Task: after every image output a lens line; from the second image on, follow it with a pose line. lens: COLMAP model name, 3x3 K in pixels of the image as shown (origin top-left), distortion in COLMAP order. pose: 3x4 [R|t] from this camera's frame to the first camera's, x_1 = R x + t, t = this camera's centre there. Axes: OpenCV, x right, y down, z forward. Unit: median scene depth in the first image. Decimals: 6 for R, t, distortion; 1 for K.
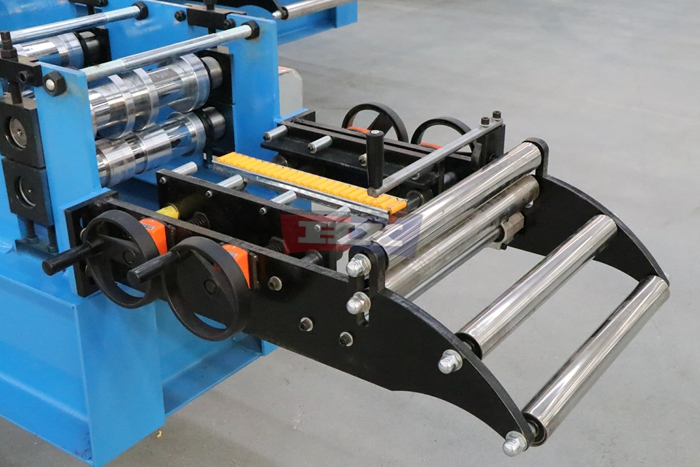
lens RADIAL K [[935.0, 0, 350.0], [0, 935.0, 233.5], [0, 0, 1]] dist [0.010040, 0.033475]
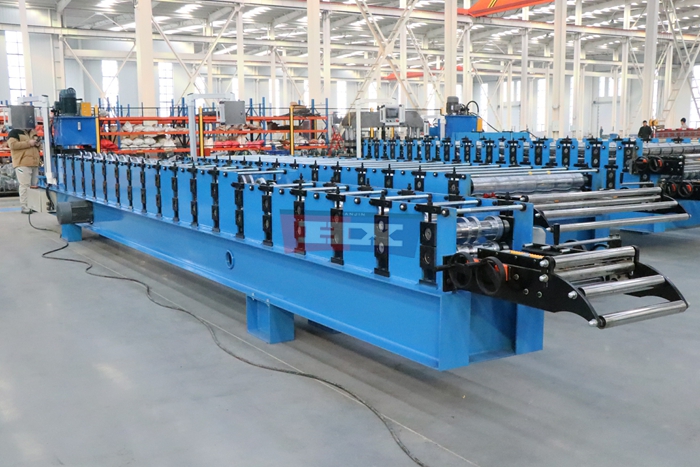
lens RADIAL K [[772.6, 0, 350.0], [0, 772.6, 233.5], [0, 0, 1]] dist [0.001698, 0.006036]
pose [[0.928339, 0.048119, -0.368608, 0.229634], [-0.156078, 0.950406, -0.269014, 0.477065], [0.337383, 0.307268, 0.889808, -0.949456]]
